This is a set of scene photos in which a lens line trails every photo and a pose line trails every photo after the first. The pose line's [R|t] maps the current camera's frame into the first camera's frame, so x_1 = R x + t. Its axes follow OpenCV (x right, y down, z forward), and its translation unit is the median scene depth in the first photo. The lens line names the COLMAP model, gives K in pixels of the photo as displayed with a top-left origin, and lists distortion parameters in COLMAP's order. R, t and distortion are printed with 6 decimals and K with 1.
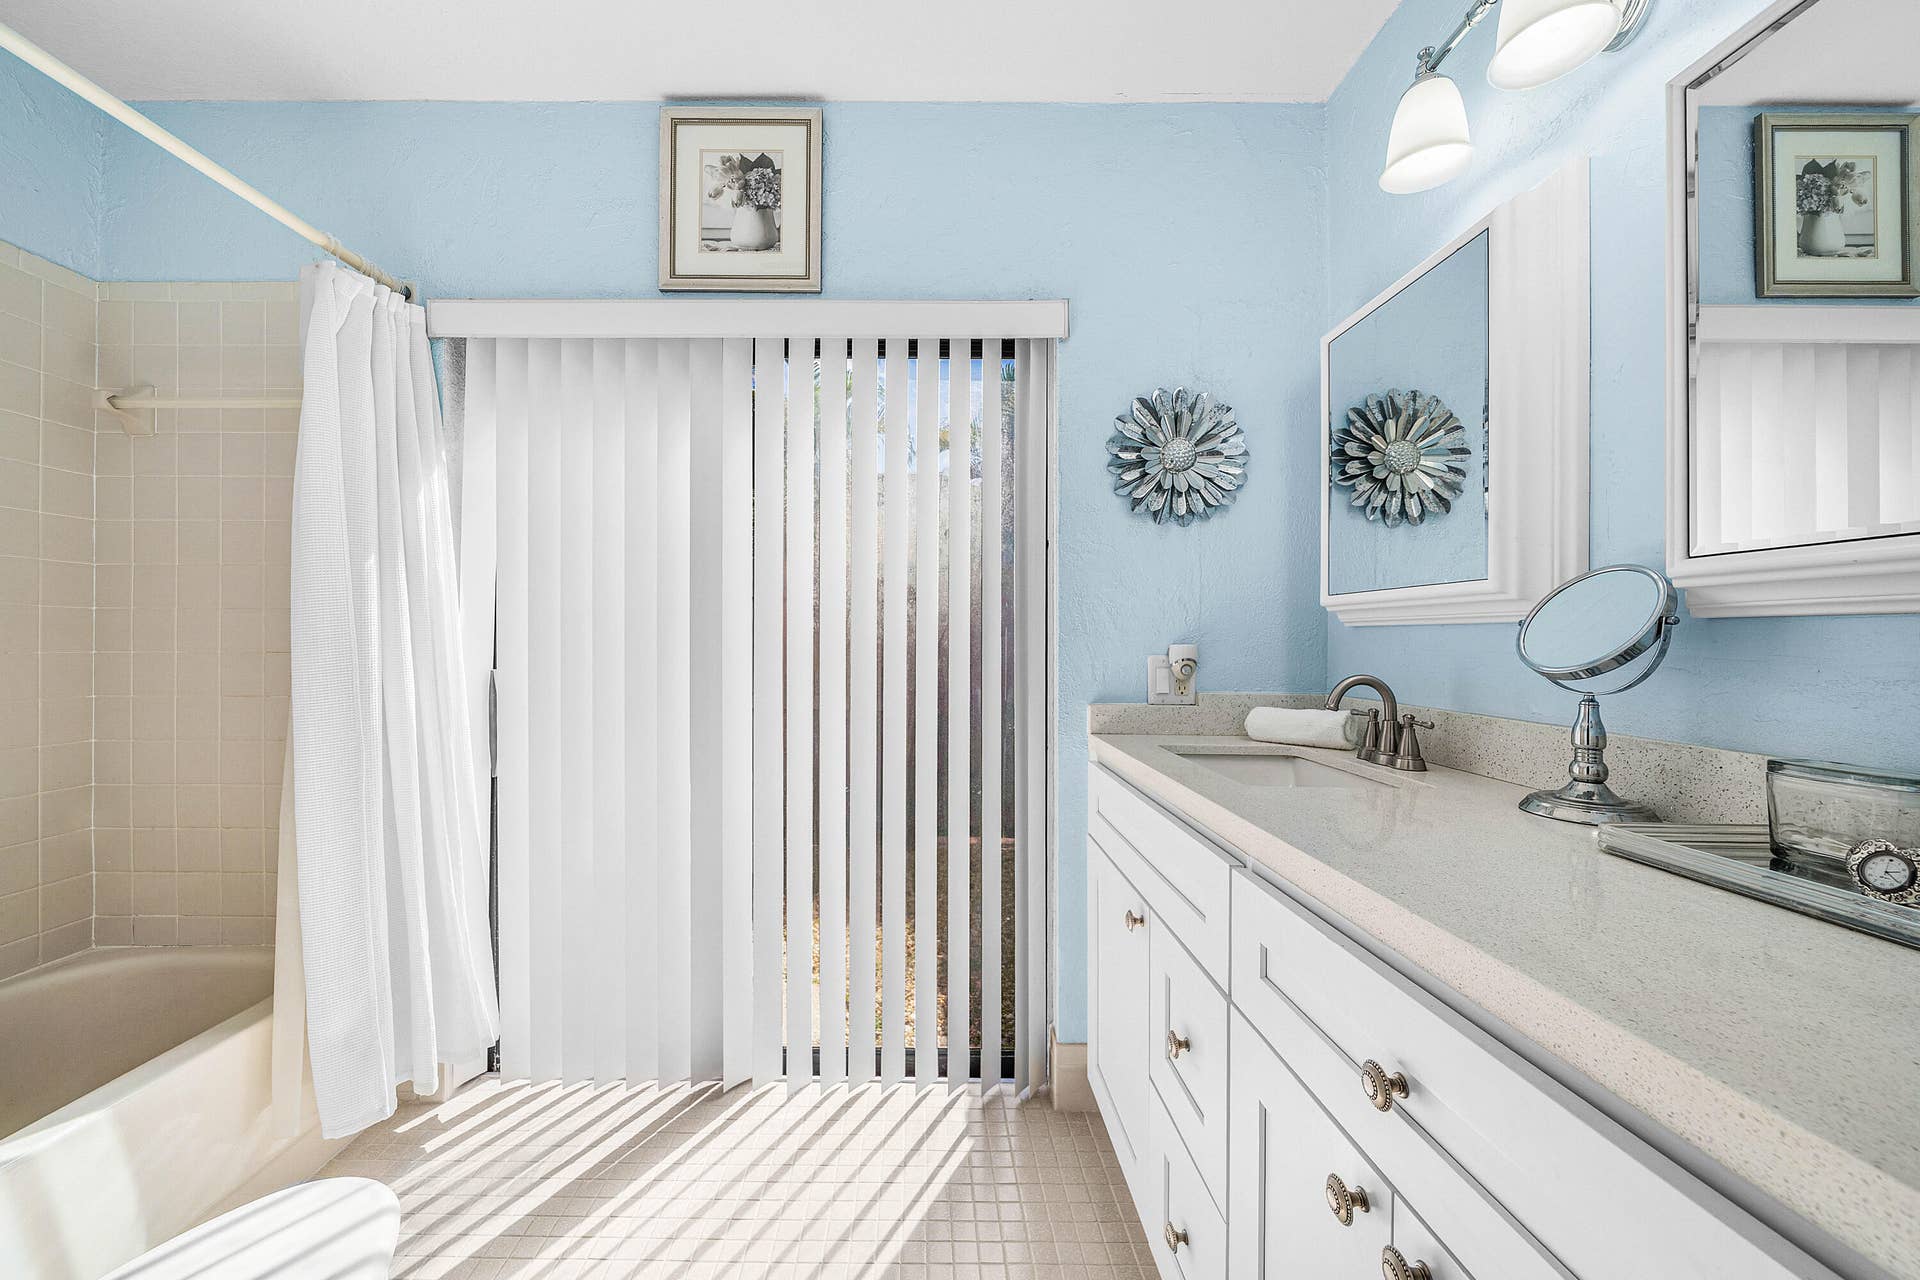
lens RADIAL K [[693.4, 0, 960.0], [0, 693.4, 640.0], [0, 0, 1]] dist [-0.006538, -0.000083]
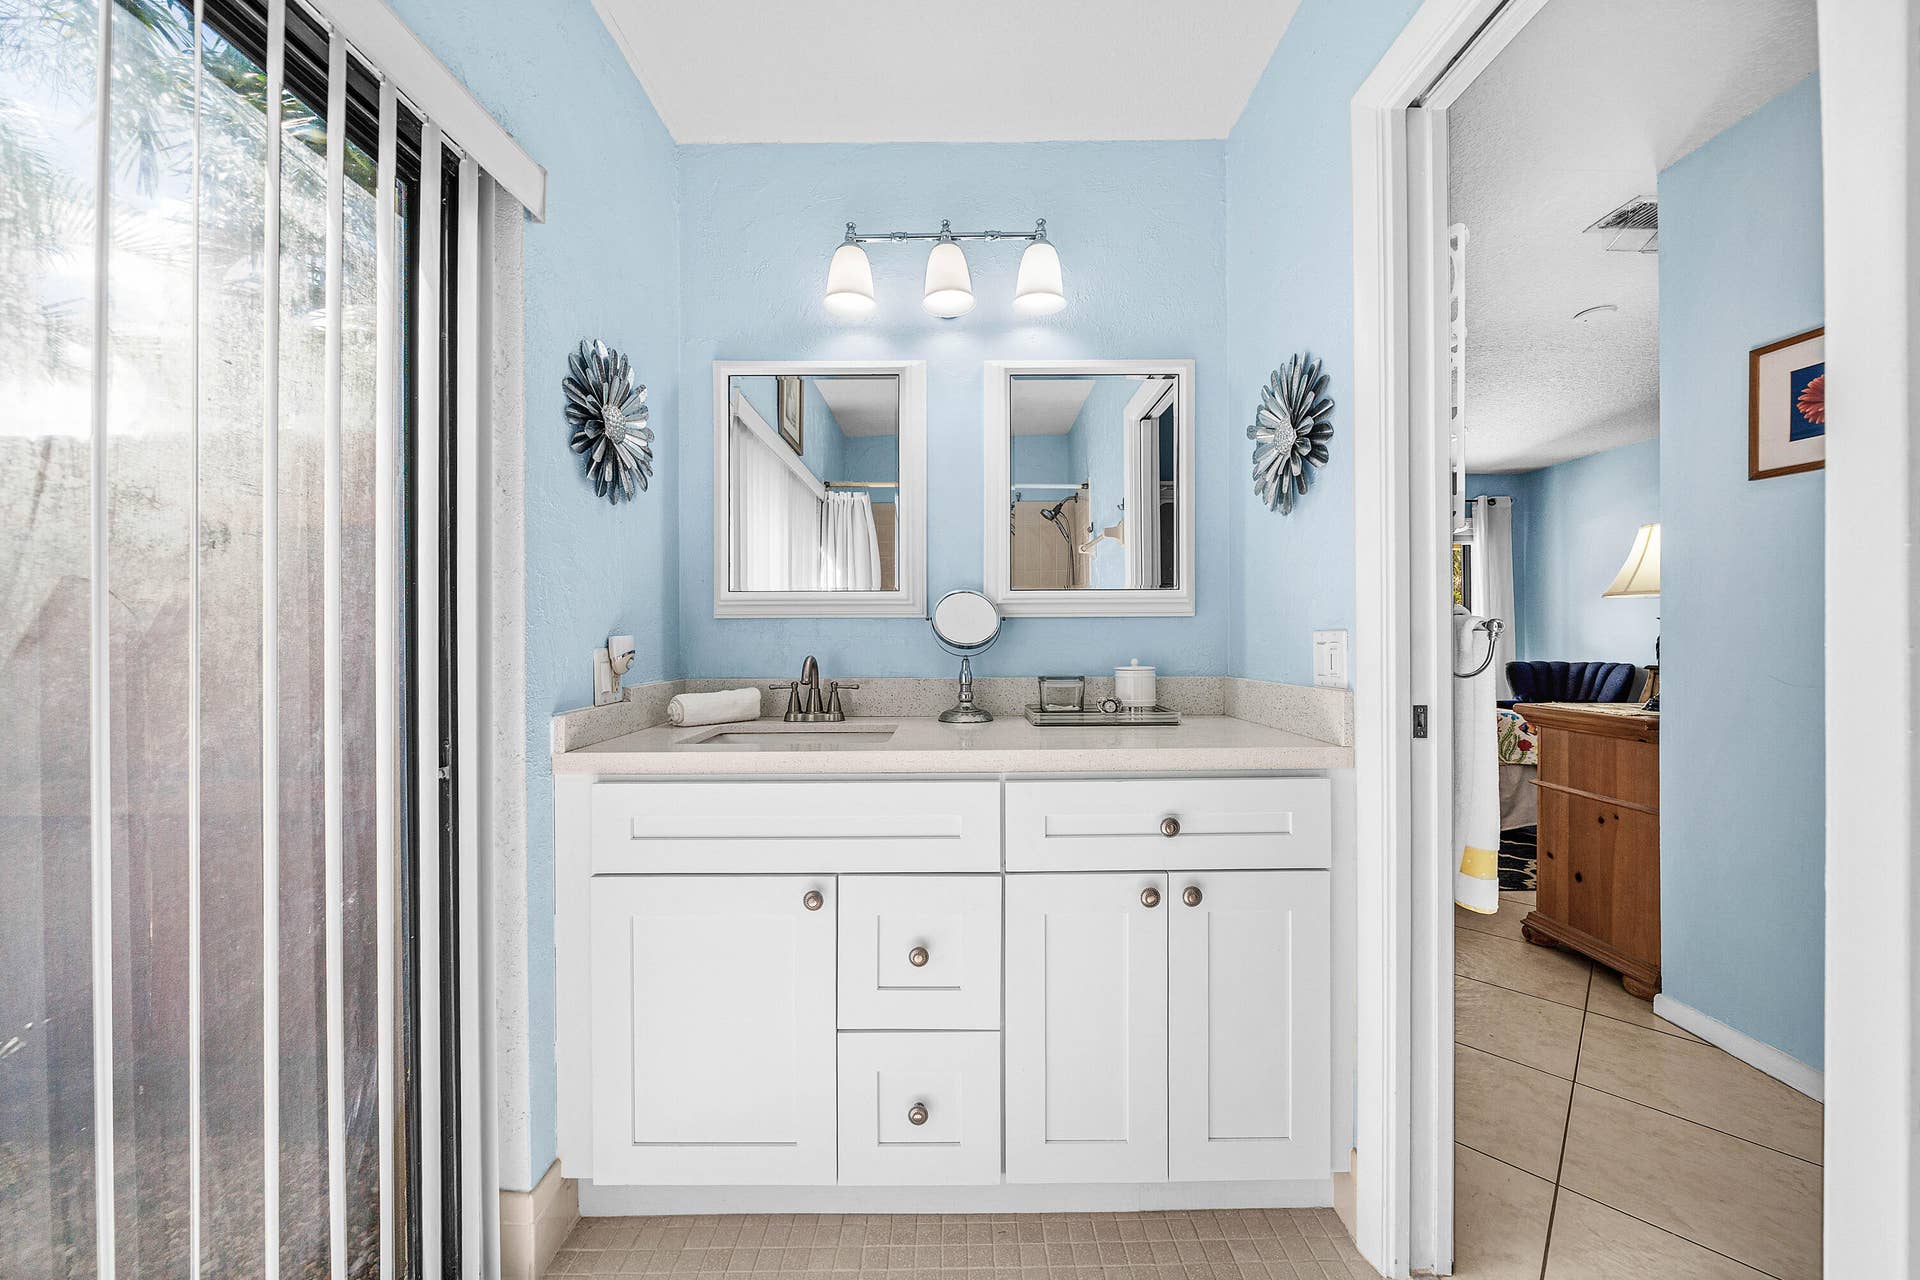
lens RADIAL K [[693.4, 0, 960.0], [0, 693.4, 640.0], [0, 0, 1]] dist [-0.006538, -0.000083]
pose [[0.028607, -0.018273, 0.999424, -0.624457], [0.005882, 0.999819, 0.018112, -0.001052], [-0.999573, 0.005360, 0.028709, 0.587457]]
